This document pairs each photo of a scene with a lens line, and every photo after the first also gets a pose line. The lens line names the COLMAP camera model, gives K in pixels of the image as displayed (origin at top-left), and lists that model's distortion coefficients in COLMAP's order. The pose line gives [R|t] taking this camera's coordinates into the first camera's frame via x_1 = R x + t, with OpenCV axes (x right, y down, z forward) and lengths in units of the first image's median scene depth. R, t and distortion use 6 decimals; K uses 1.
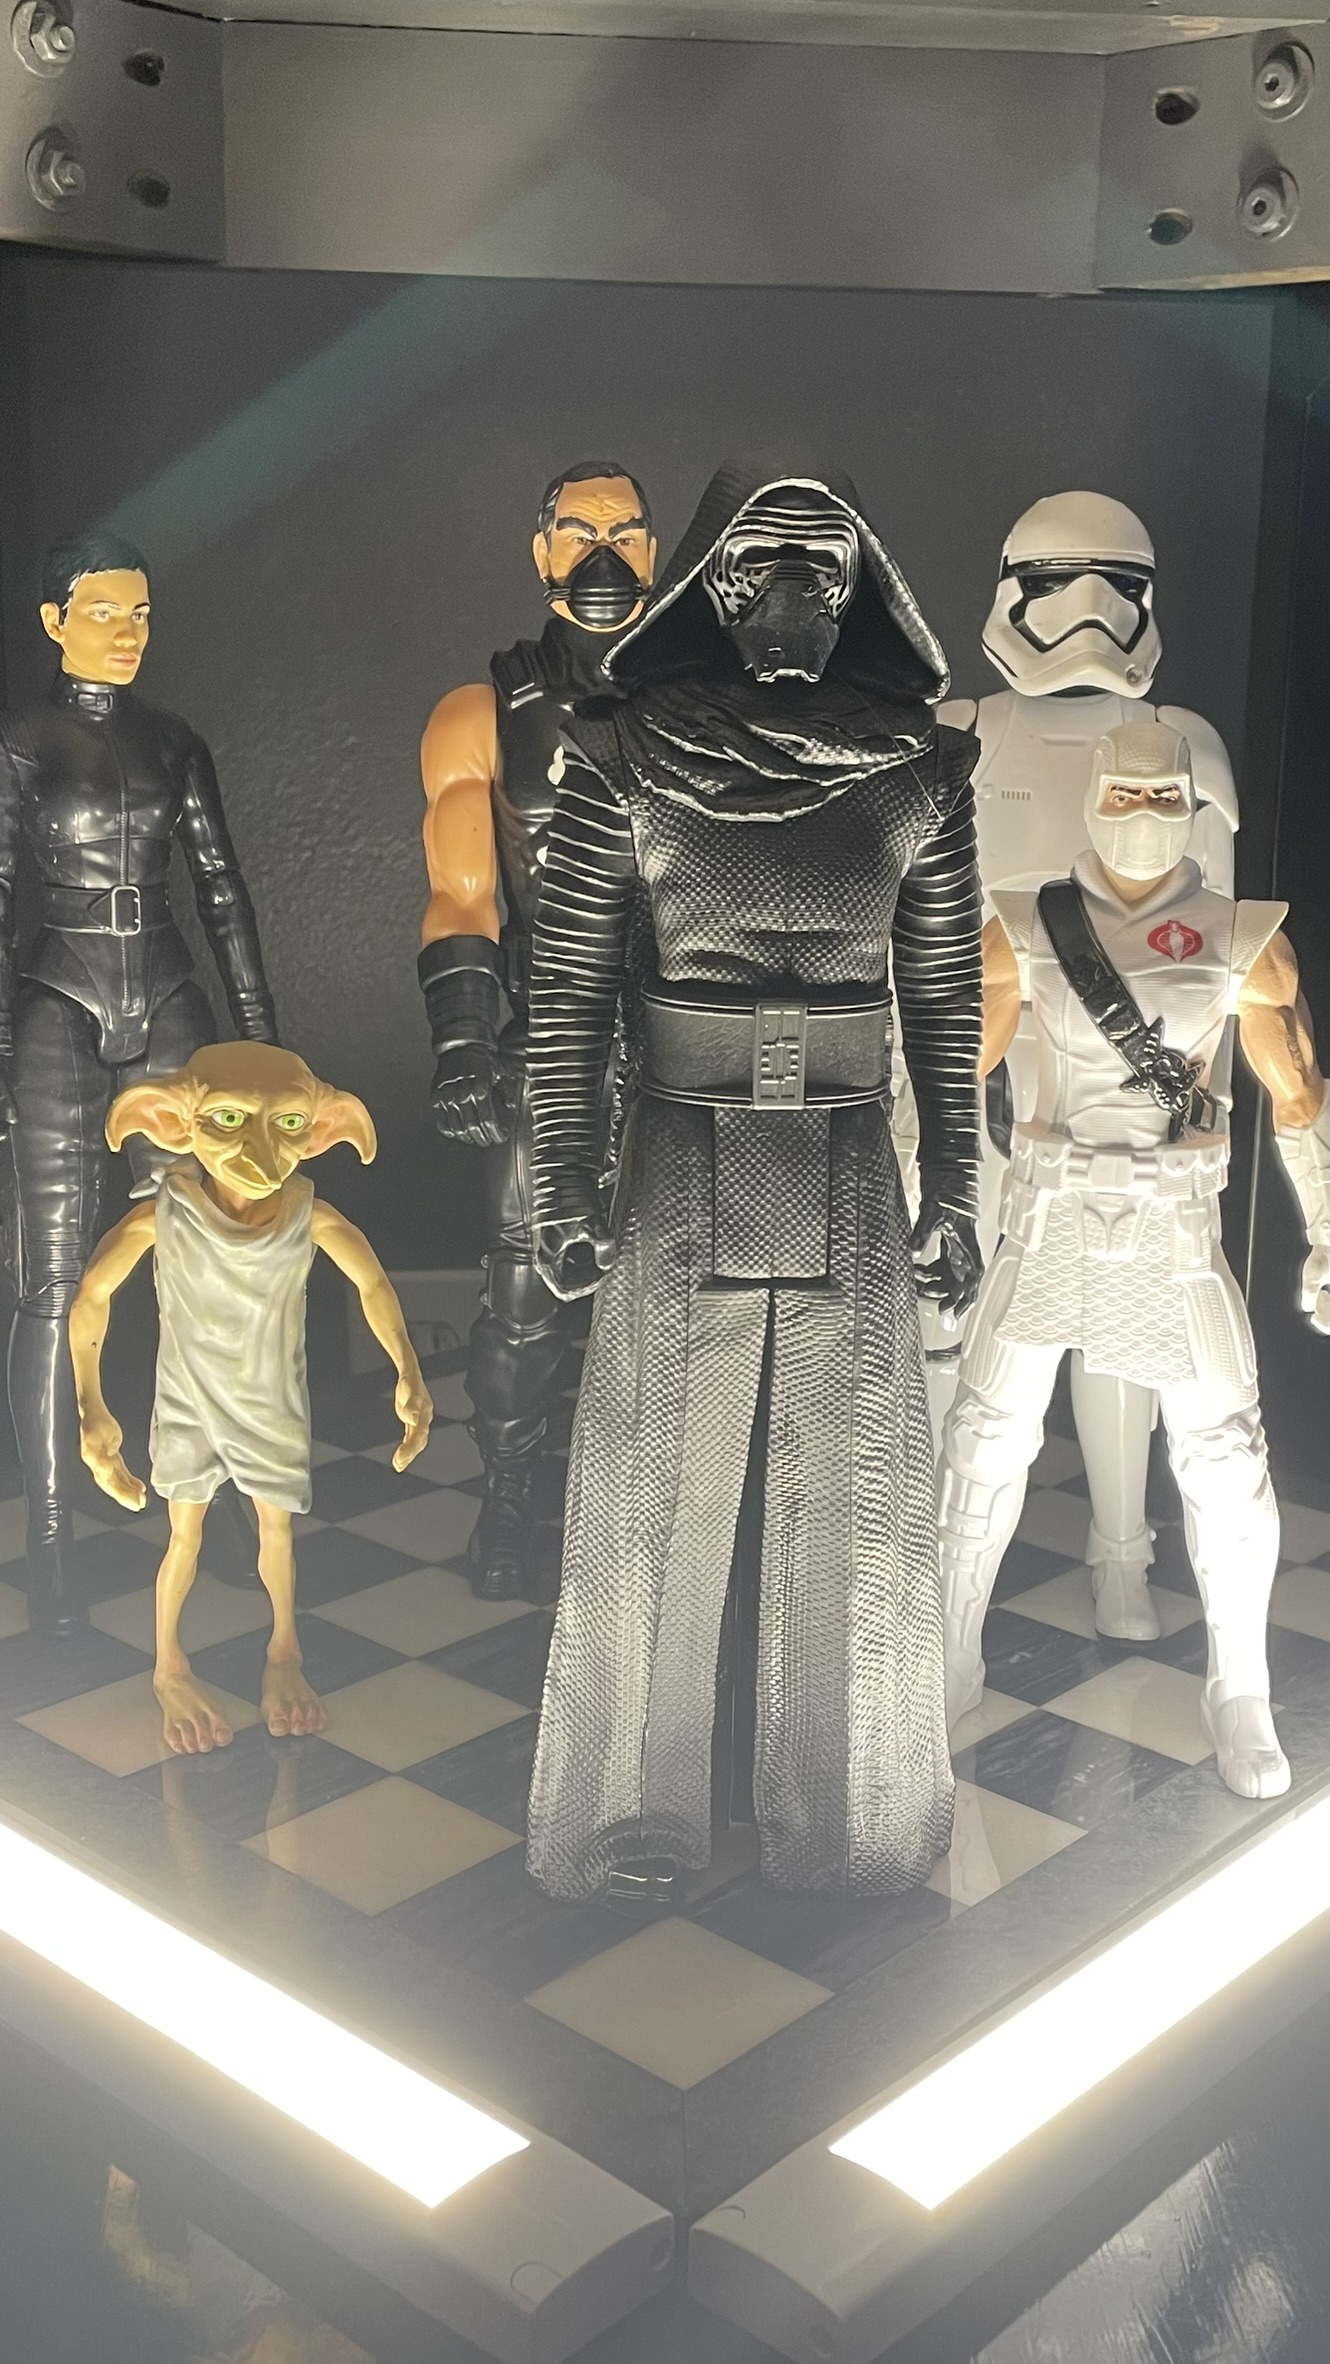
lens RADIAL K [[2380.1, 0, 734.8], [0, 2380.1, 1212.0], [0, 0, 1]] dist [0.066334, 0.000000]
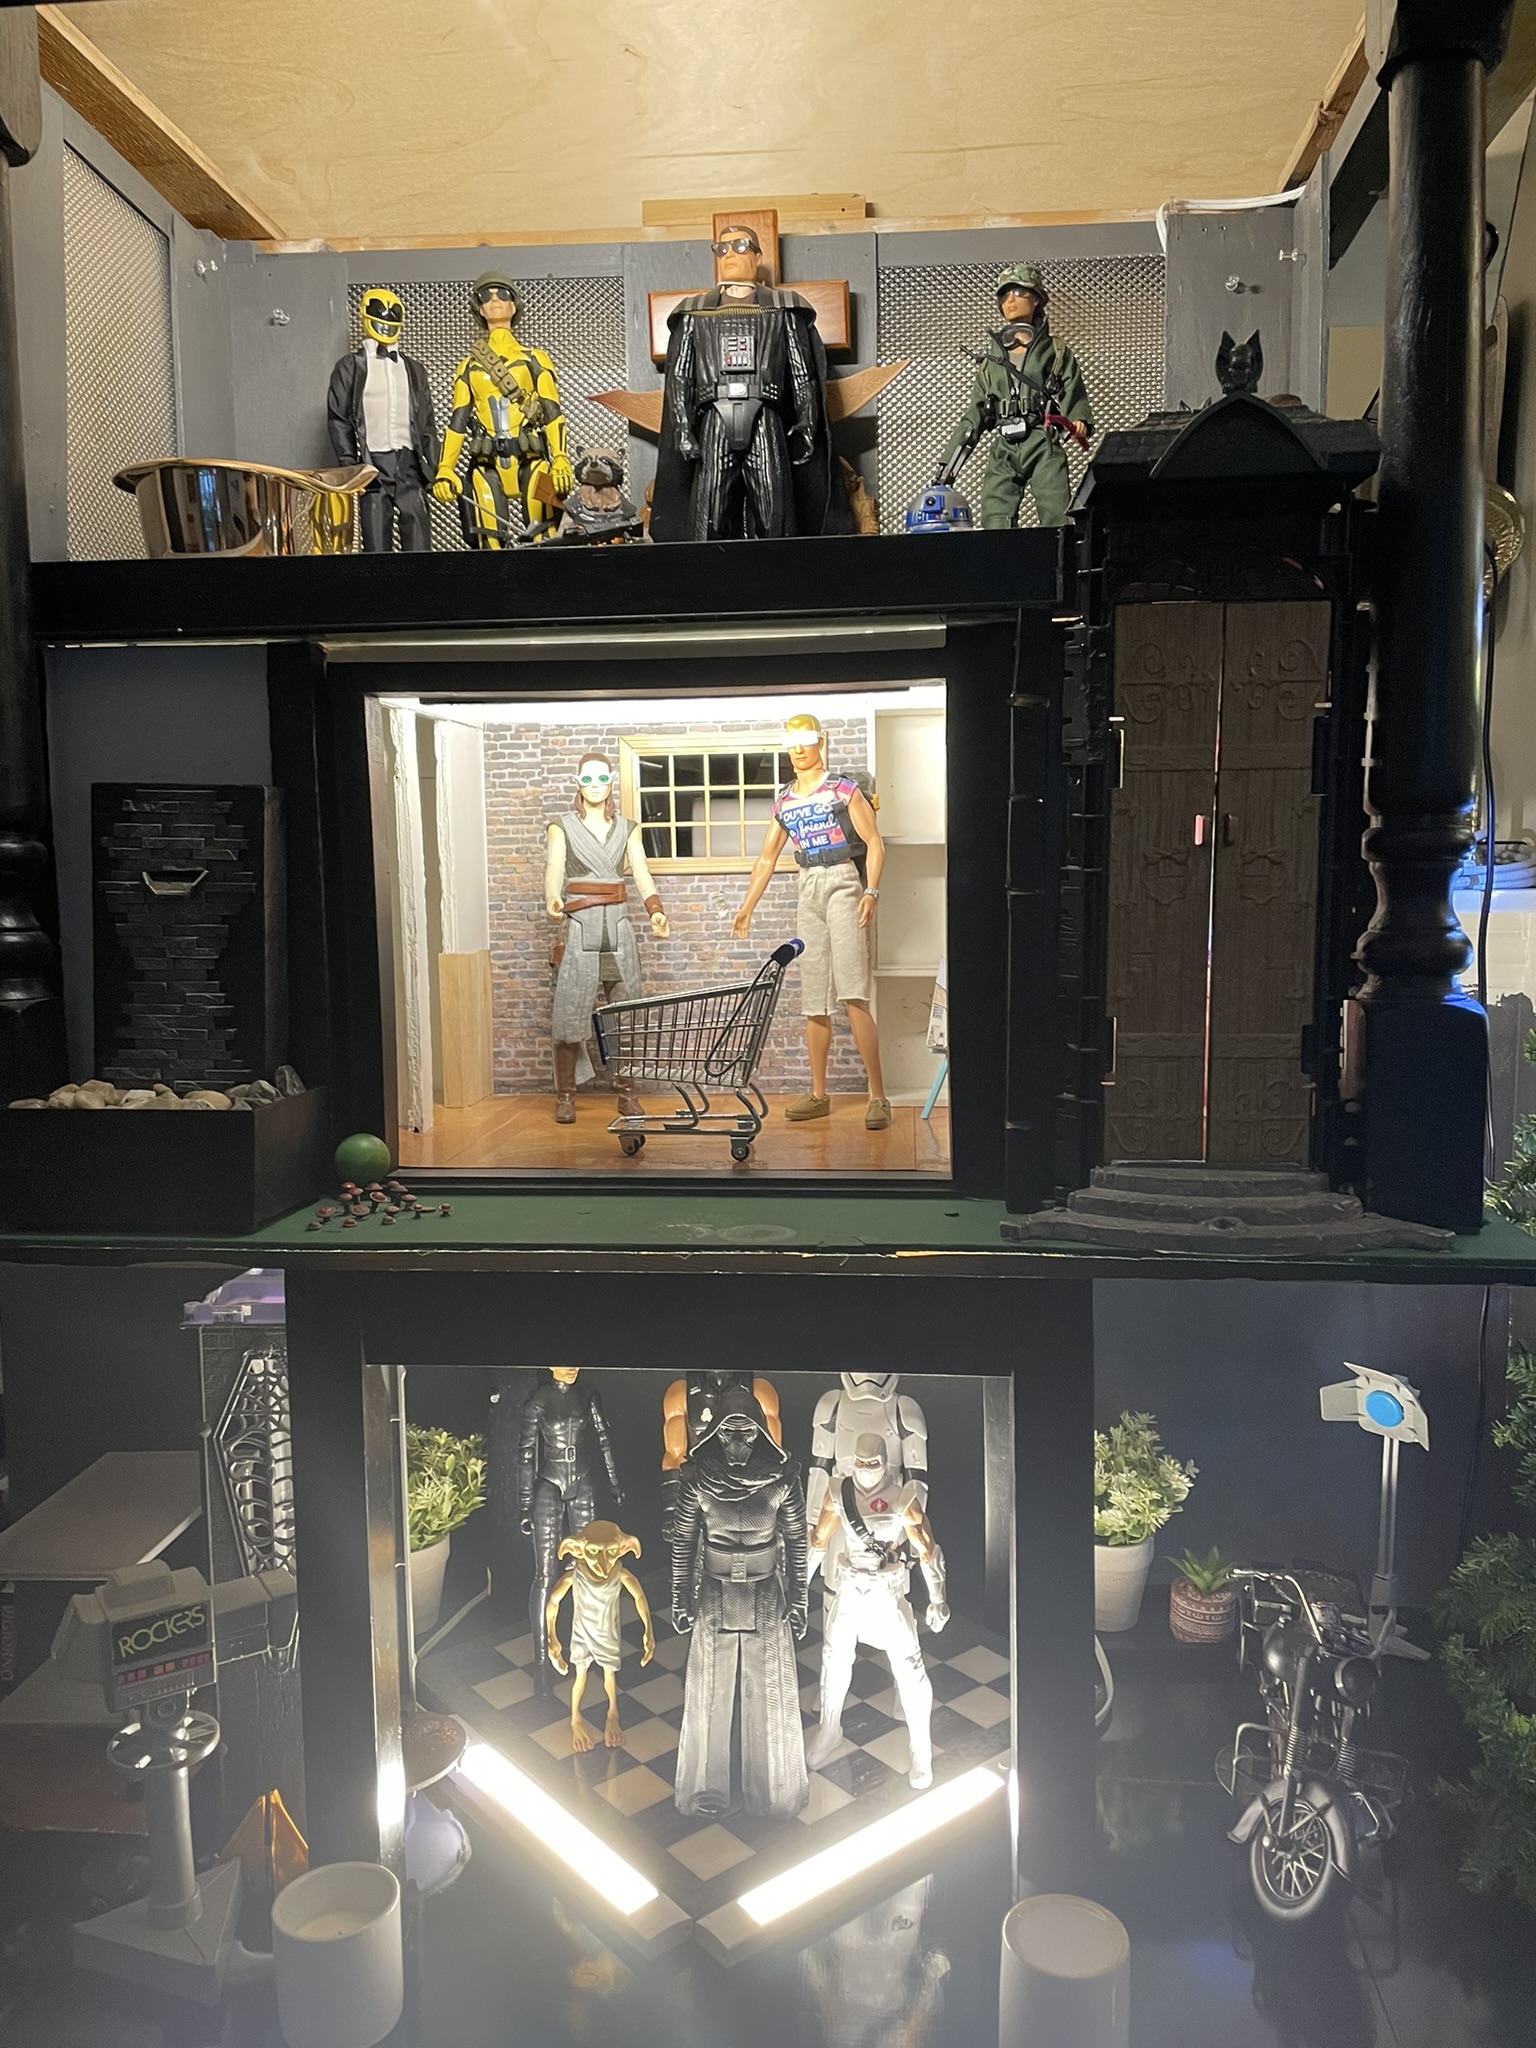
lens RADIAL K [[1549.0, 0, 785.6], [0, 1549.0, 1015.2], [0, 0, 1]] dist [0.054965, -0.042946]
pose [[0.988308, -0.015944, -0.151635, 0.383650], [-0.003756, 0.991670, -0.128751, -0.492565], [0.152425, 0.127815, 0.980015, -1.150599]]
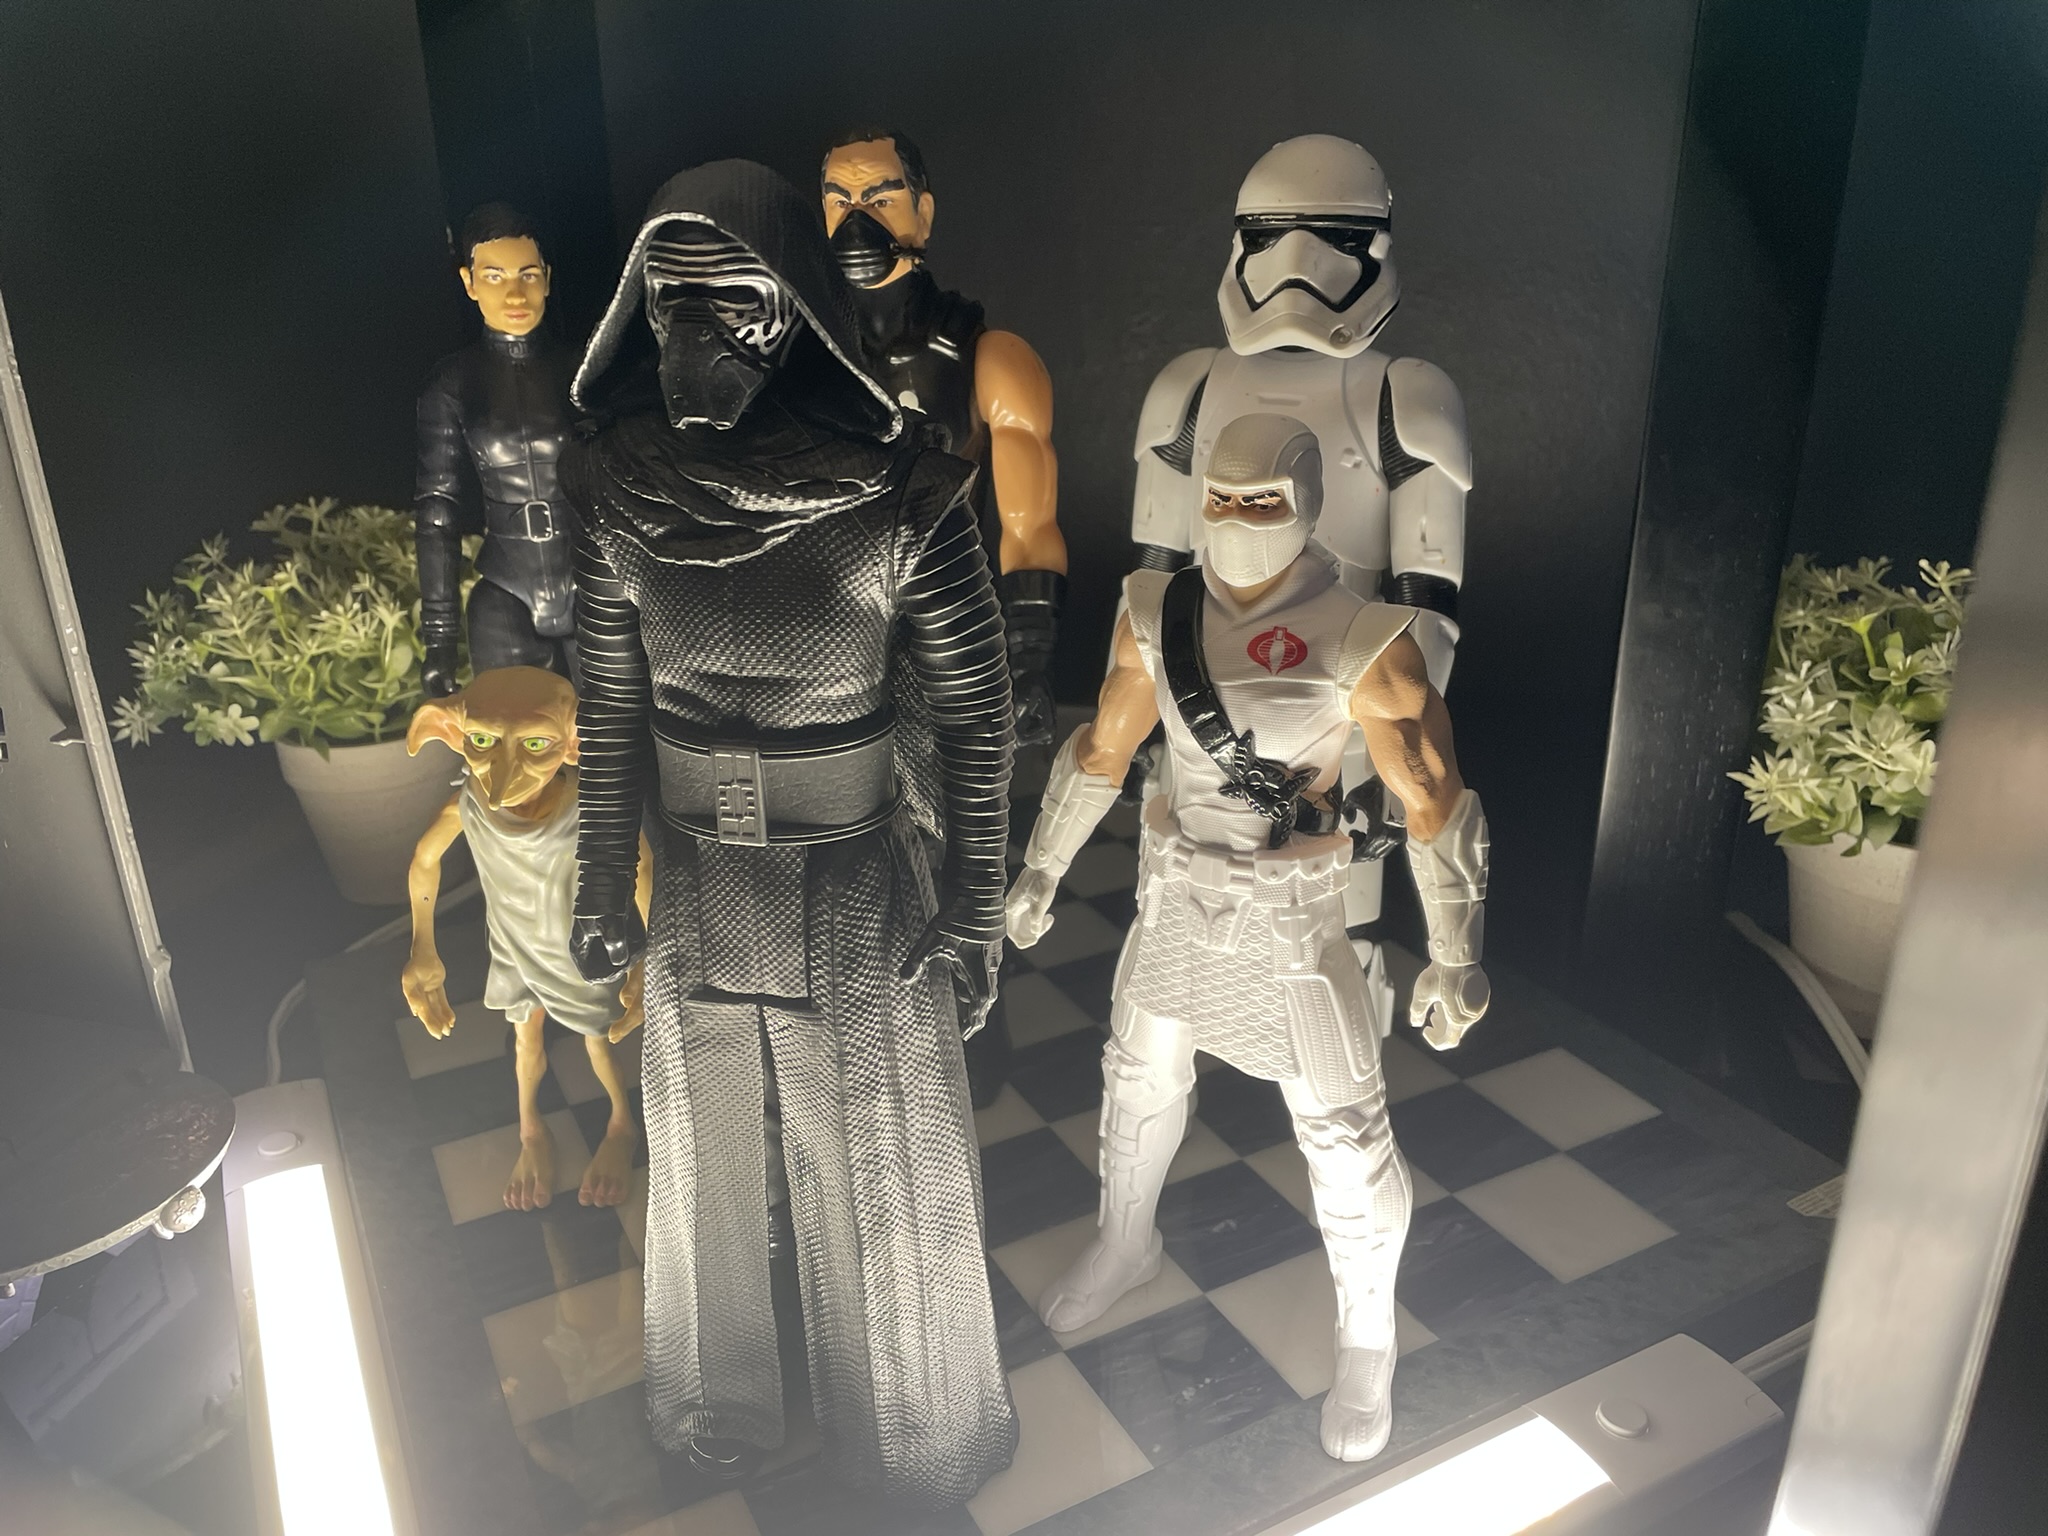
lens RADIAL K [[1549.0, 0, 1020.4], [0, 1549.0, 770.8], [0, 0, 1]] dist [0.054965, -0.042946]
pose [[0.934054, 0.097250, -0.343637, 0.302388], [-0.042808, 0.985761, 0.162615, -0.160294], [0.354558, -0.137180, 0.924916, 0.375218]]
